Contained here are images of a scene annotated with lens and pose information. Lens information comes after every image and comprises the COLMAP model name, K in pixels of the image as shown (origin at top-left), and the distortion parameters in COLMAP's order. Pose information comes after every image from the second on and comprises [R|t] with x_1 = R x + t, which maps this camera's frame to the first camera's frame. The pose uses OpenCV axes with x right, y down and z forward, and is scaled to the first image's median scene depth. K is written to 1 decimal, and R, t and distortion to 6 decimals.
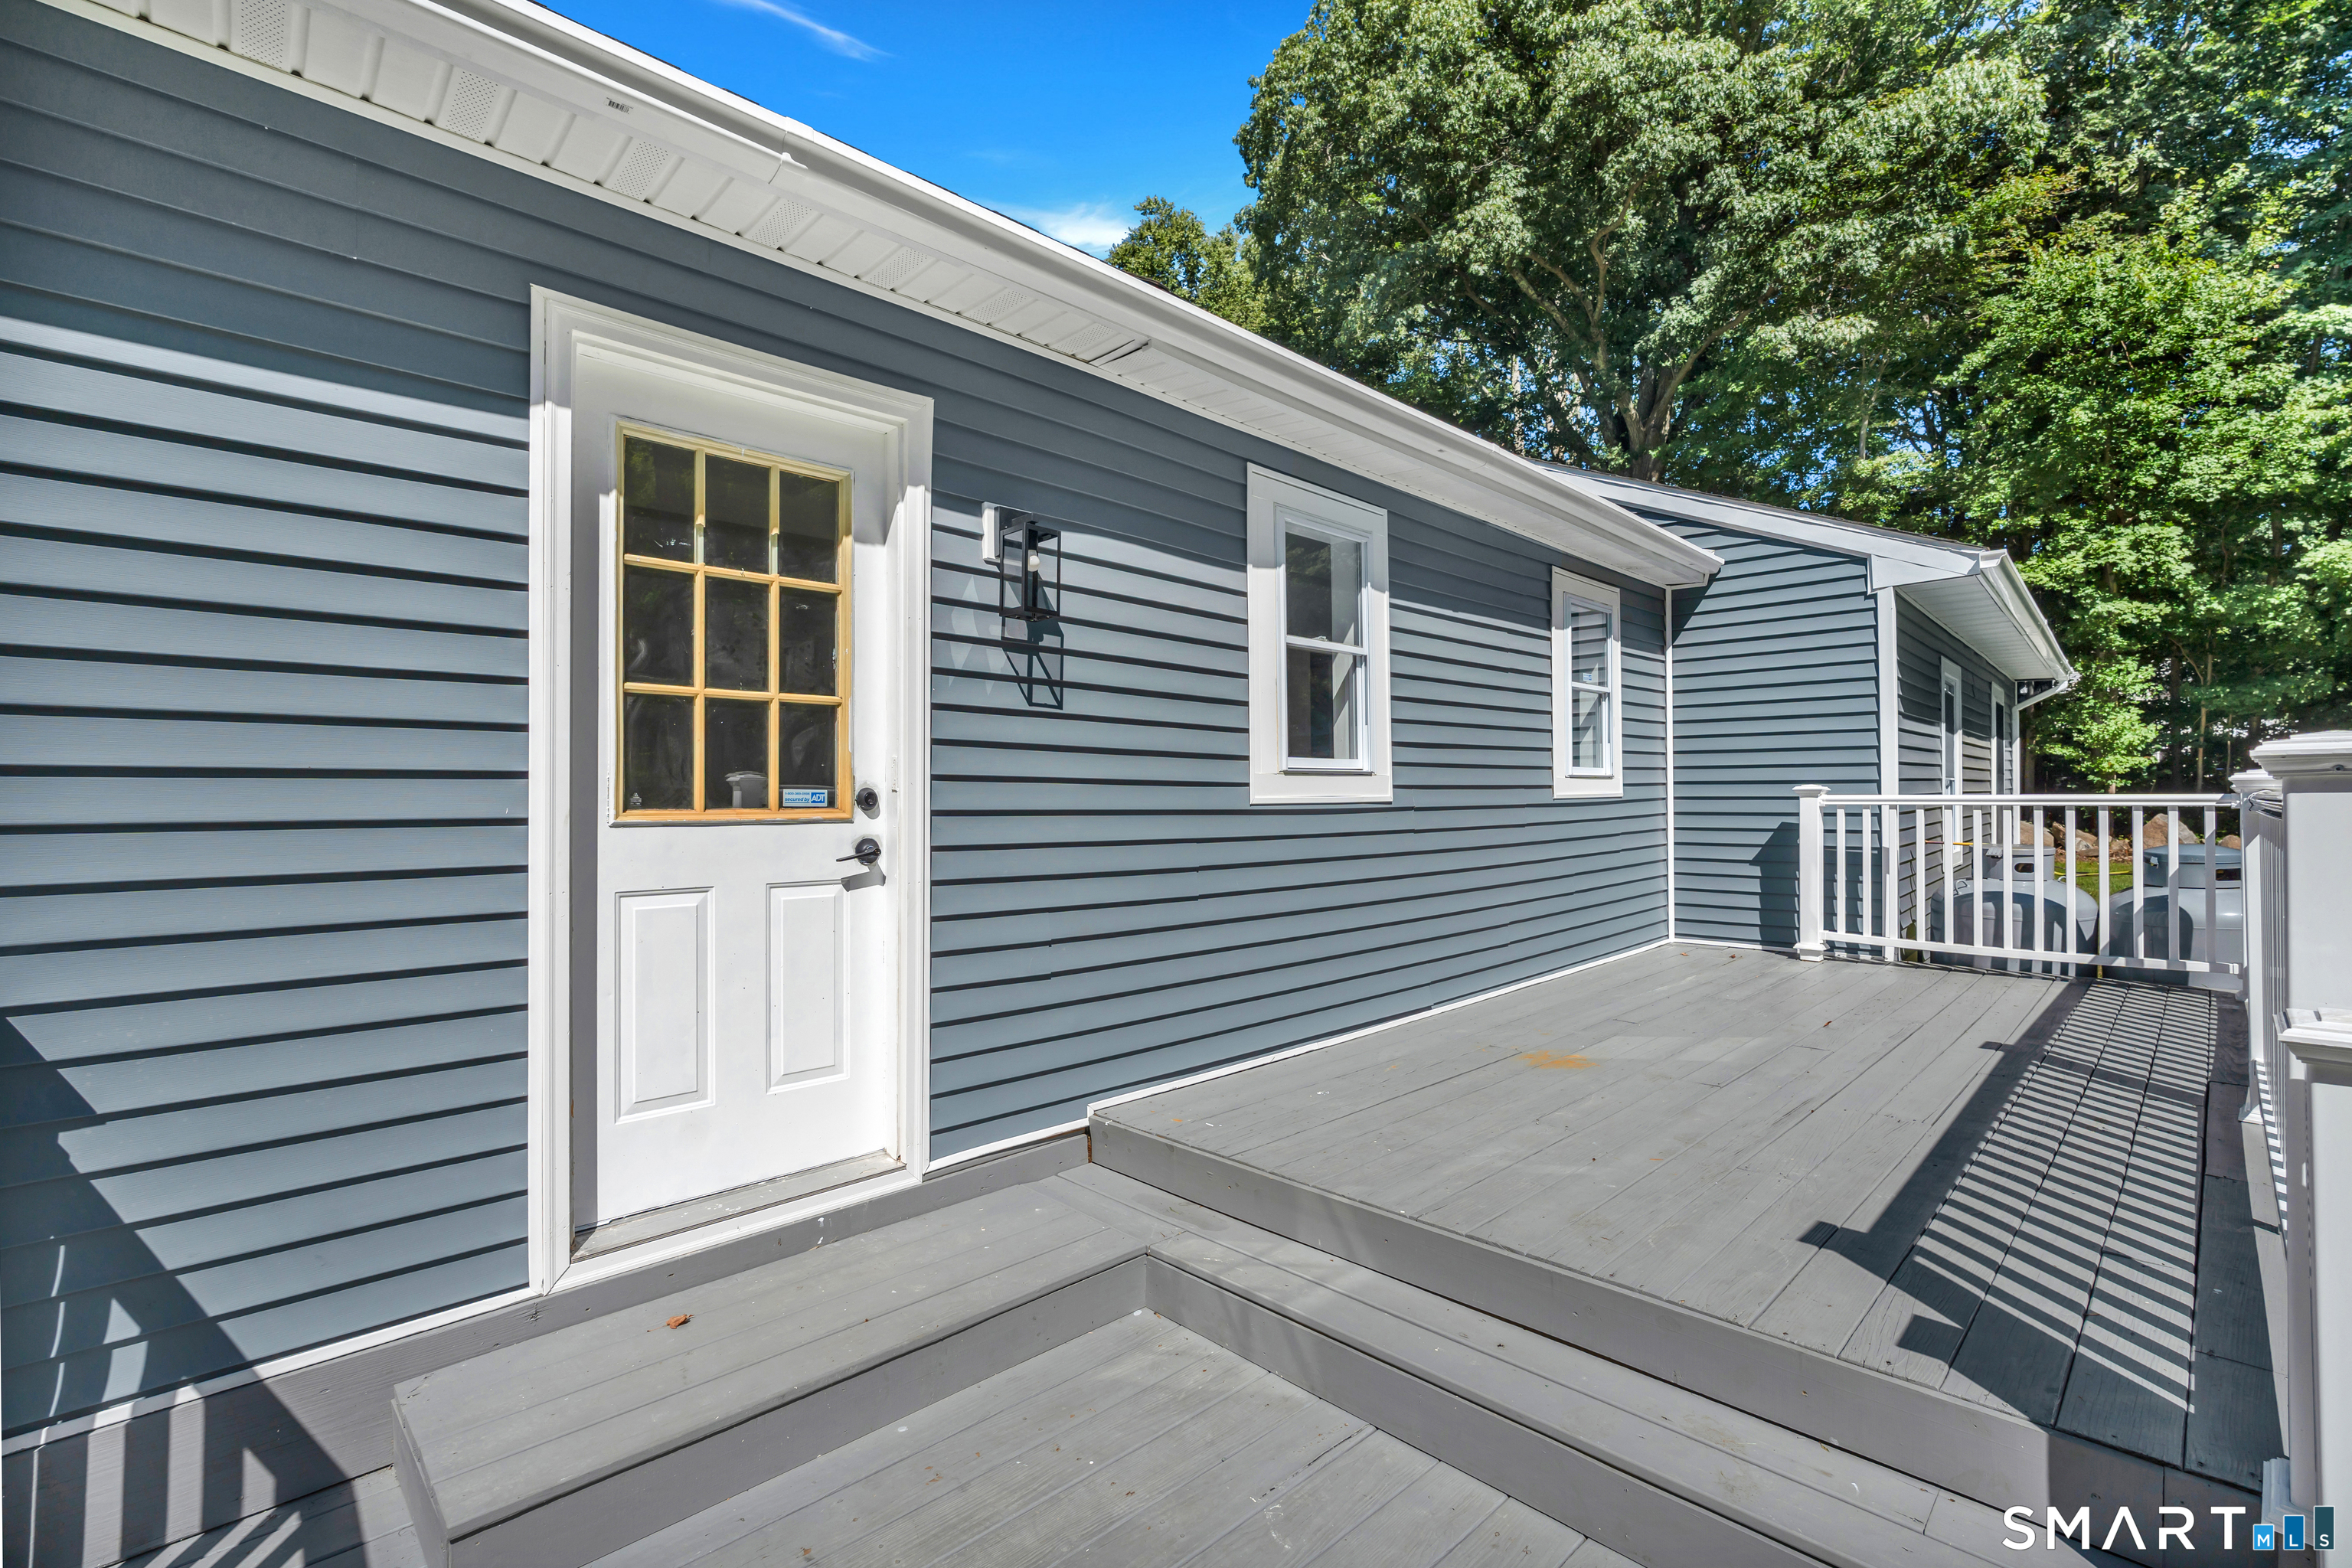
lens RADIAL K [[1015.7, 0, 1176.0], [0, 1015.7, 784.0], [0, 0, 1]] dist [-0.000861, -0.000079]
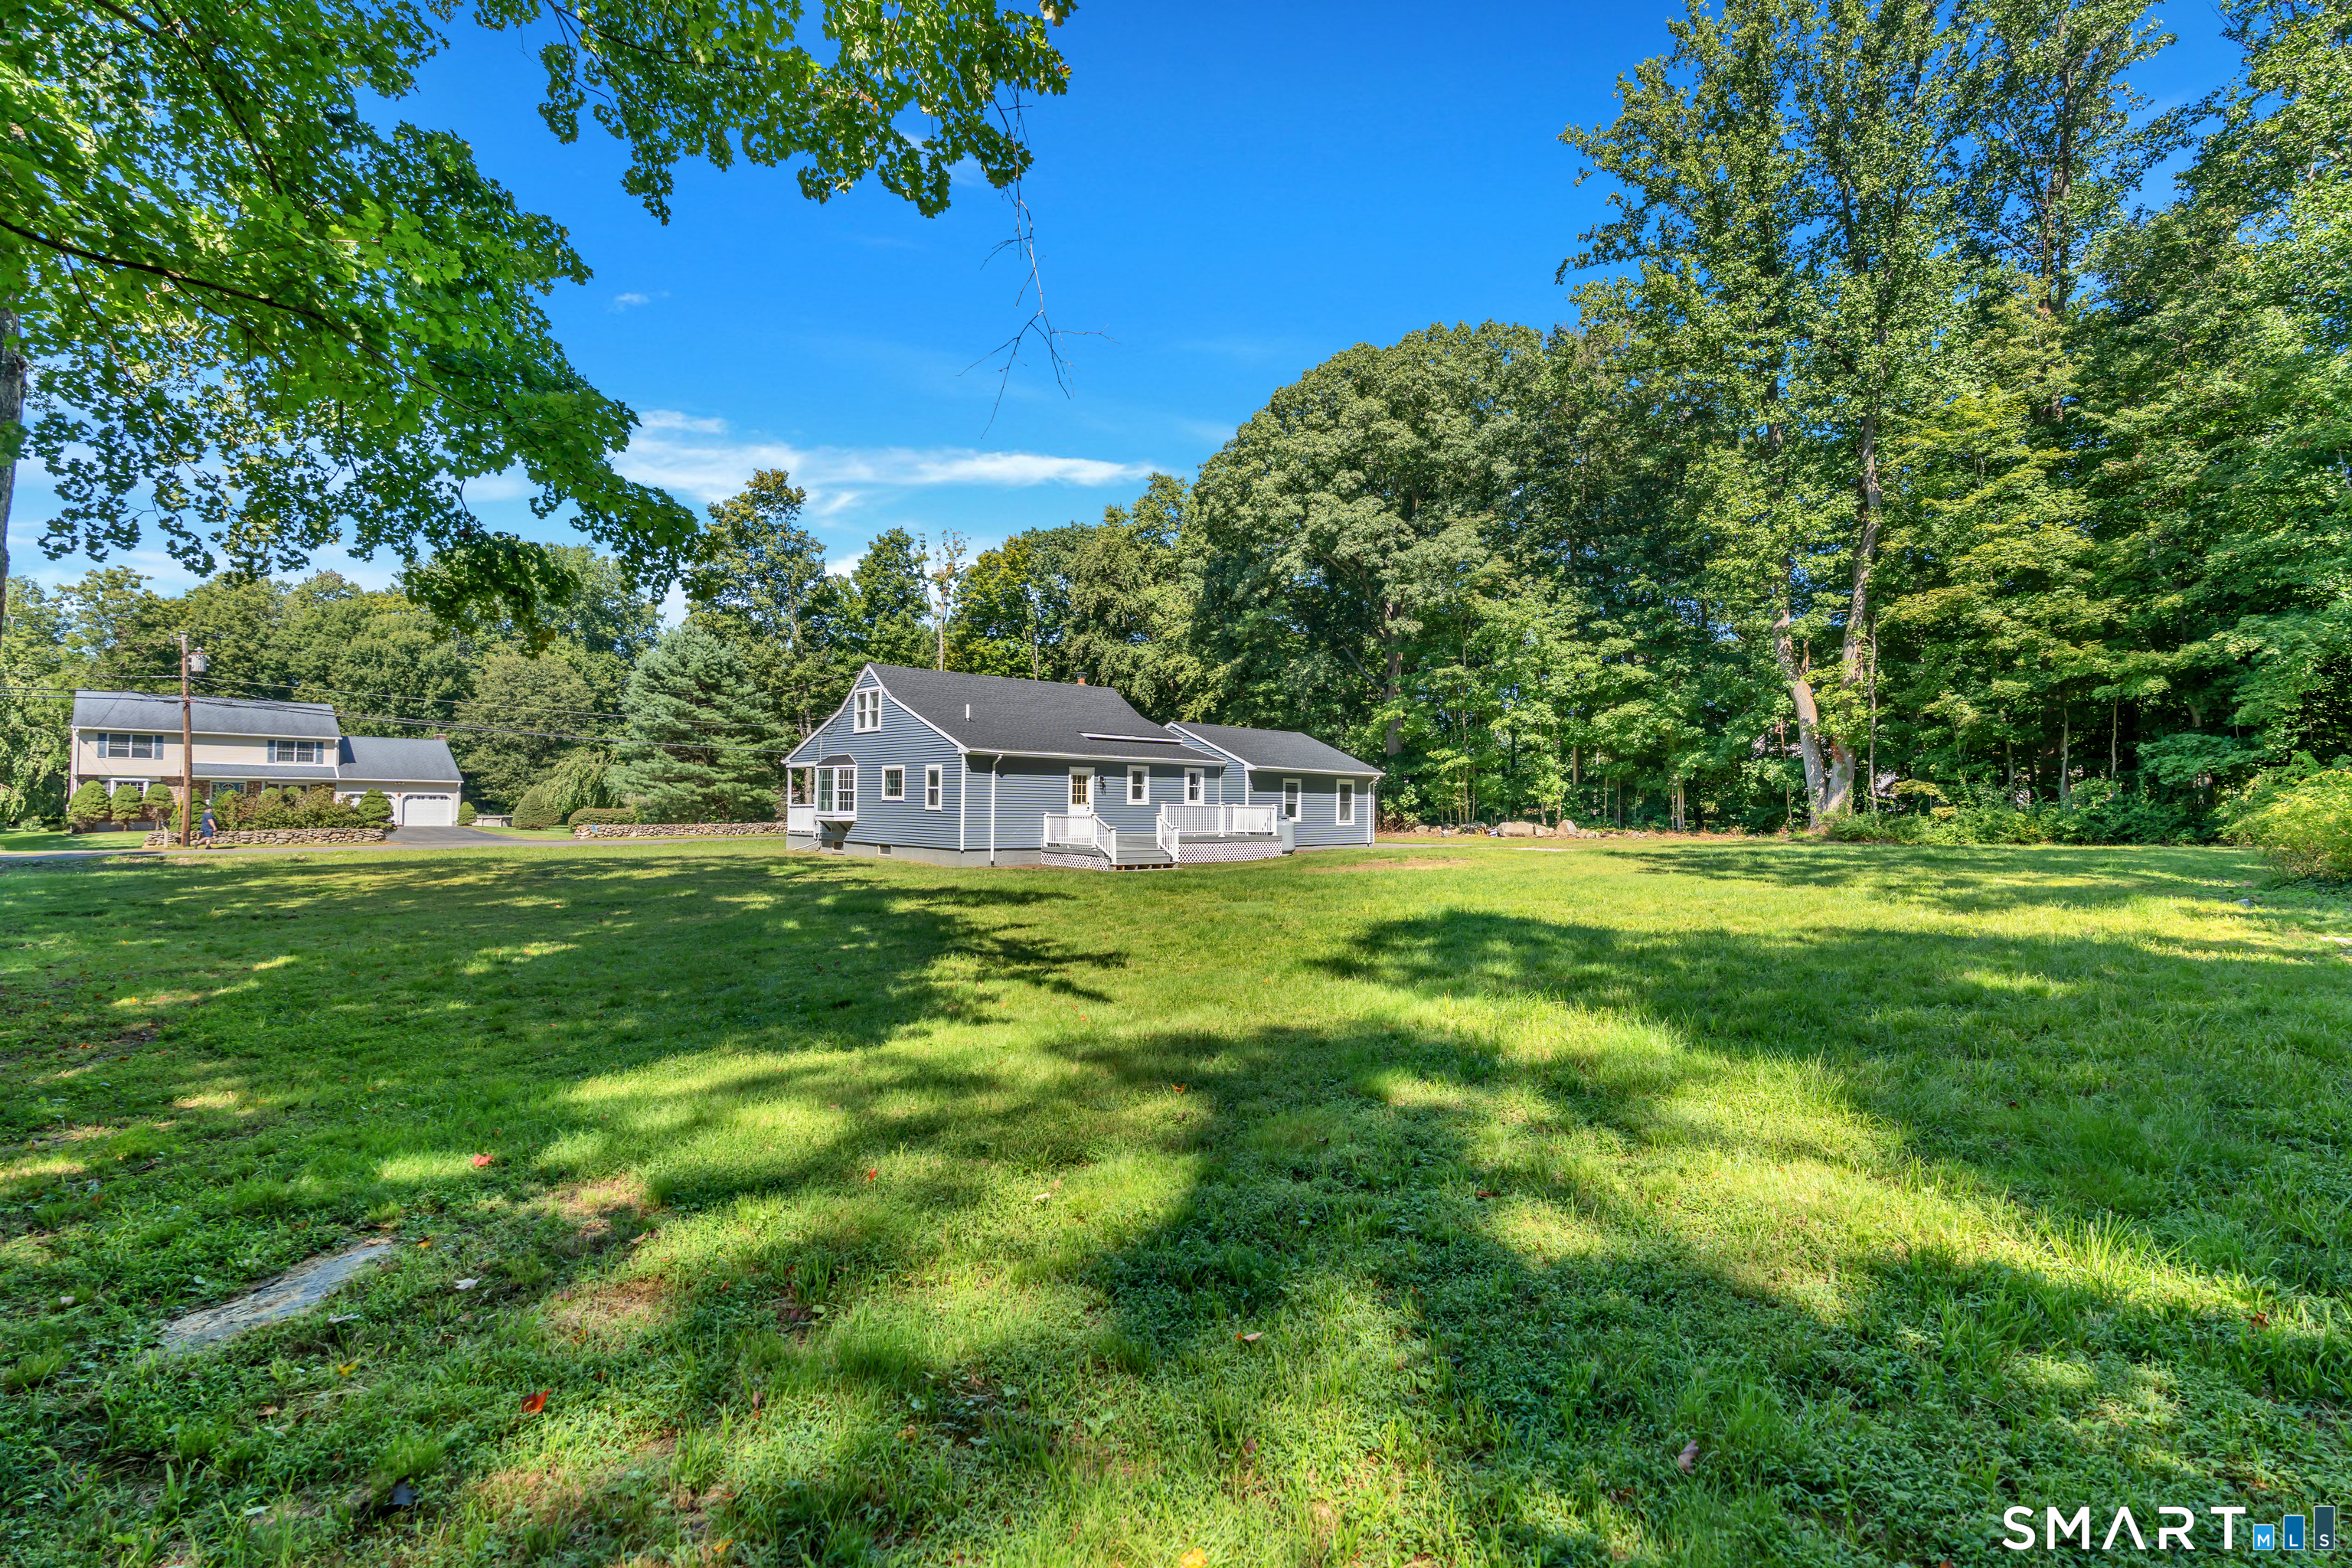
lens RADIAL K [[1015.7, 0, 1176.0], [0, 1015.7, 784.0], [0, 0, 1]] dist [-0.000861, -0.000079]
pose [[0.999017, -0.018986, -0.040054, 0.282662], [0.017012, 0.998651, -0.049054, 0.093047], [0.040932, 0.048324, 0.997993, -2.573367]]
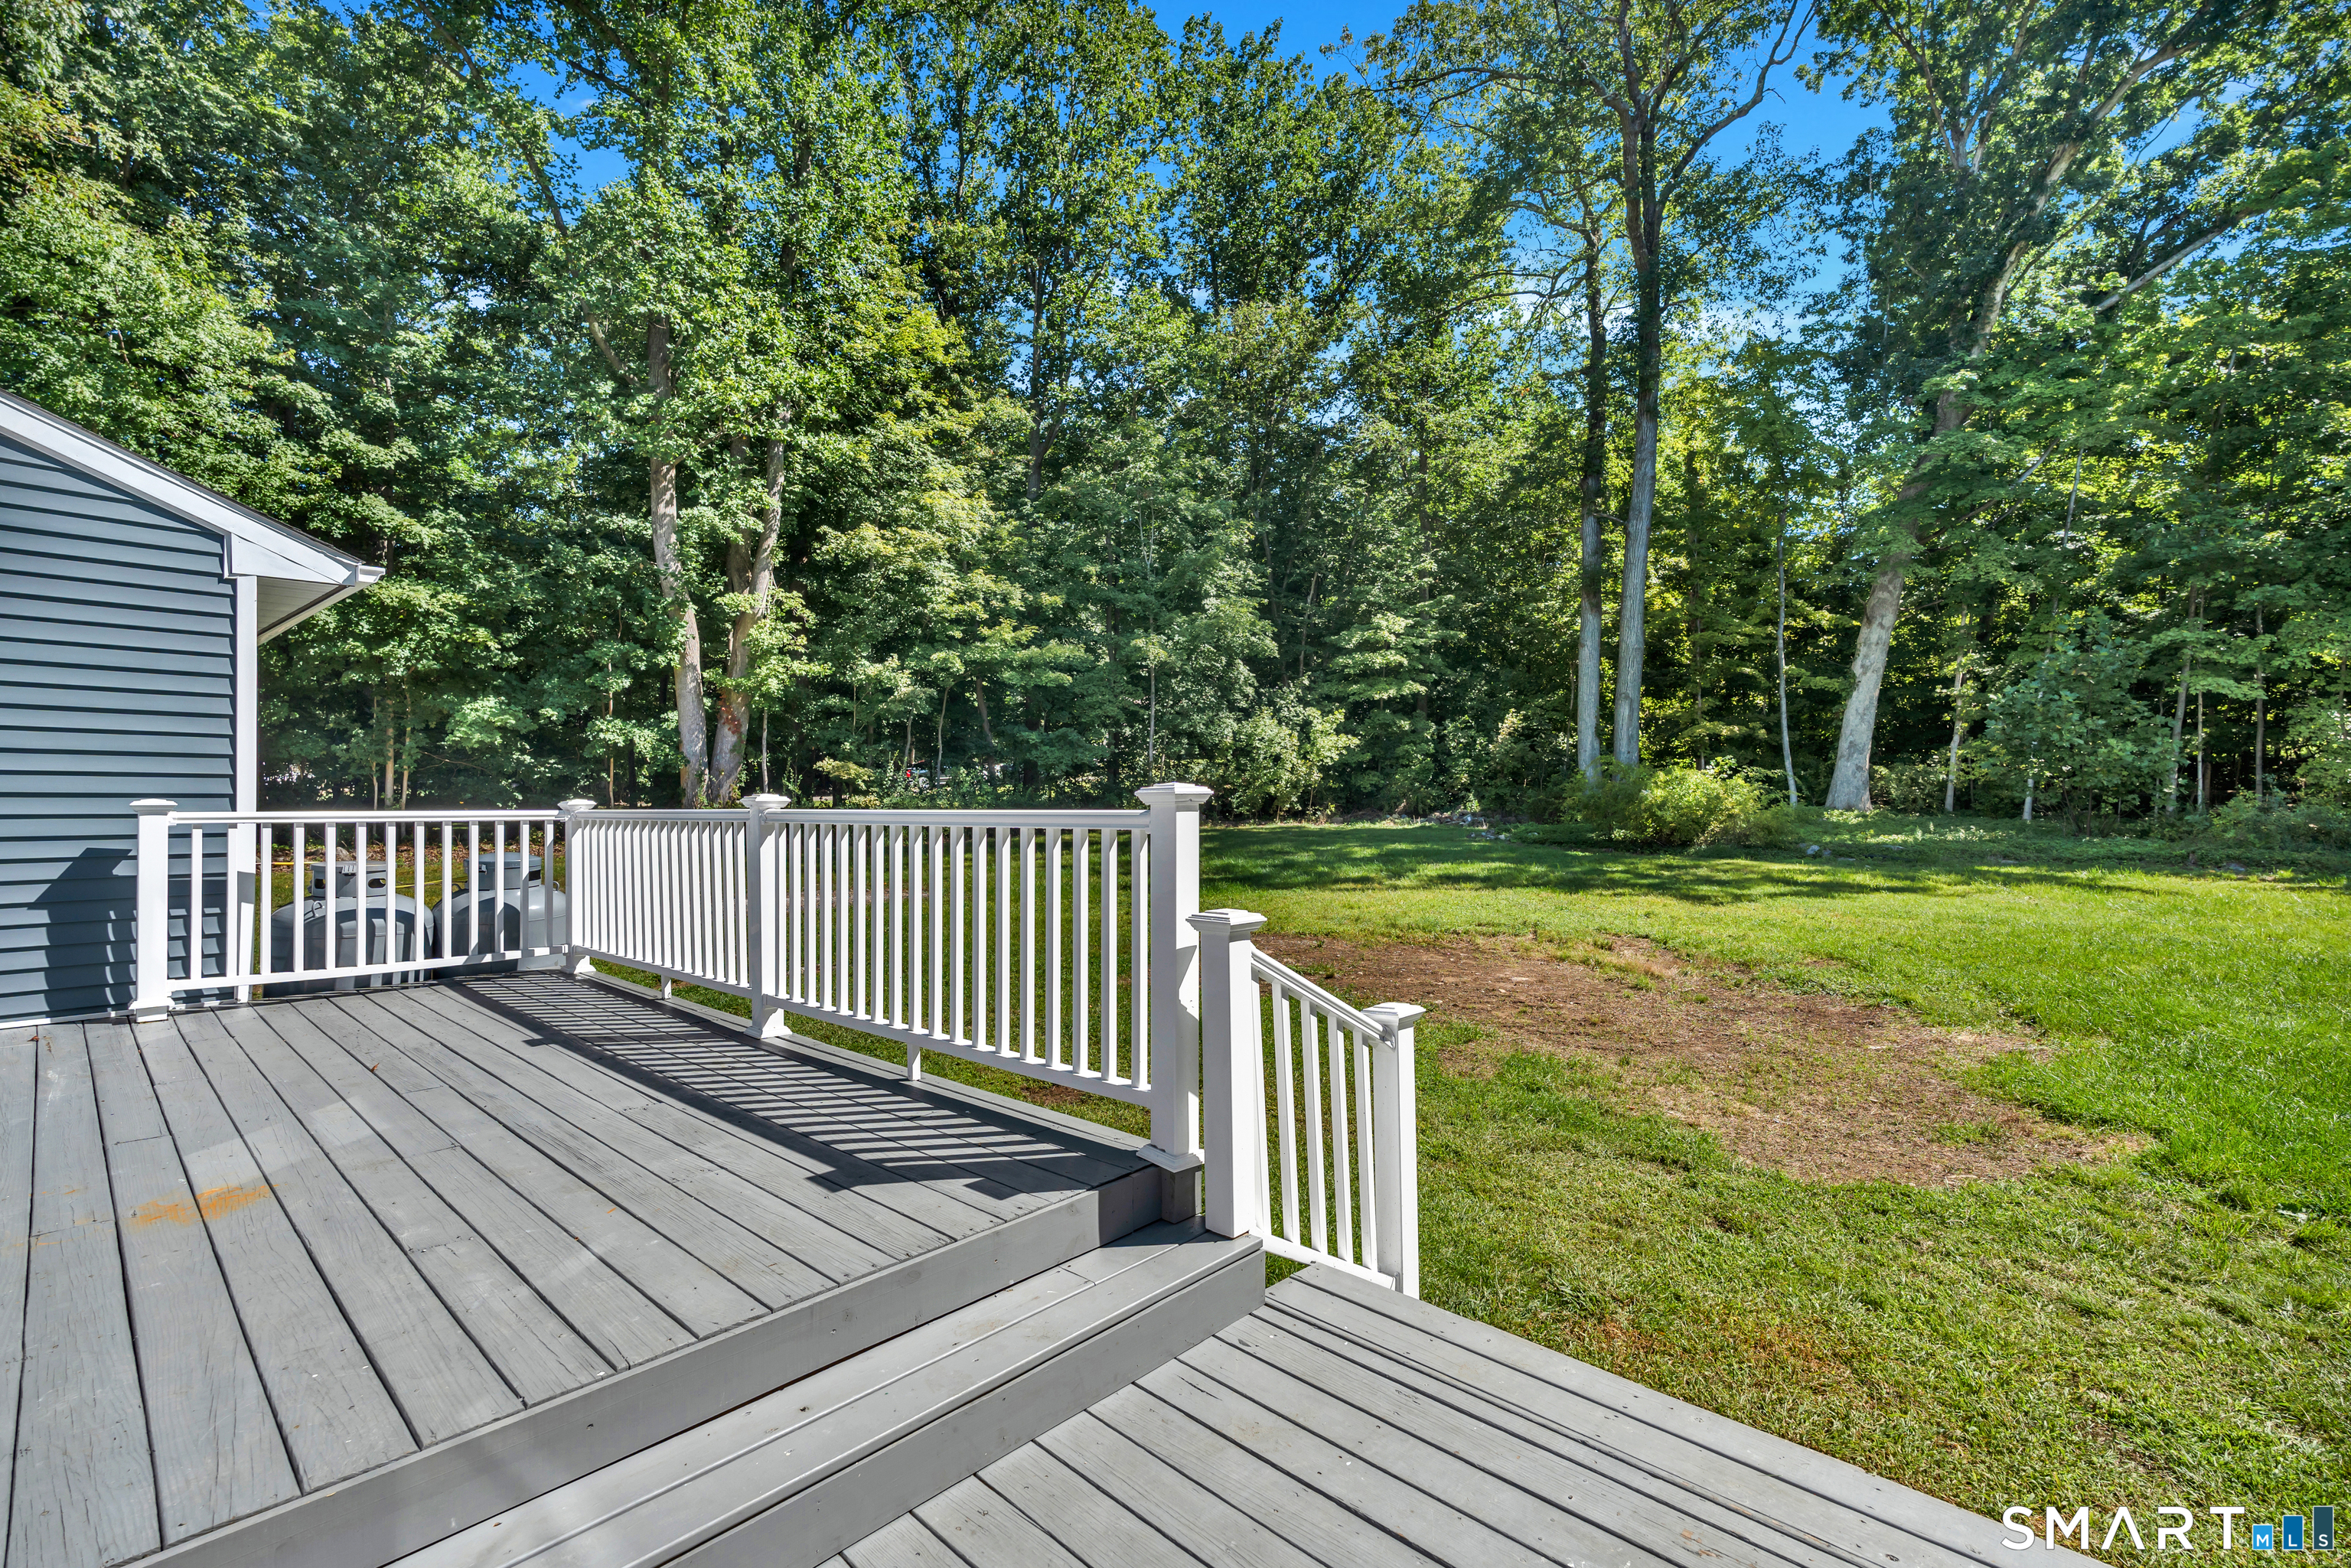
lens RADIAL K [[1039.1, 0, 1175.5], [0, 1039.1, 784.0], [0, 0, 1]] dist [-0.013295, -0.000379]
pose [[-0.068361, 0.023605, 0.997381, -0.236036], [-0.009910, 0.999655, -0.024338, 0.000227], [-0.997611, -0.011548, -0.068103, 0.261349]]
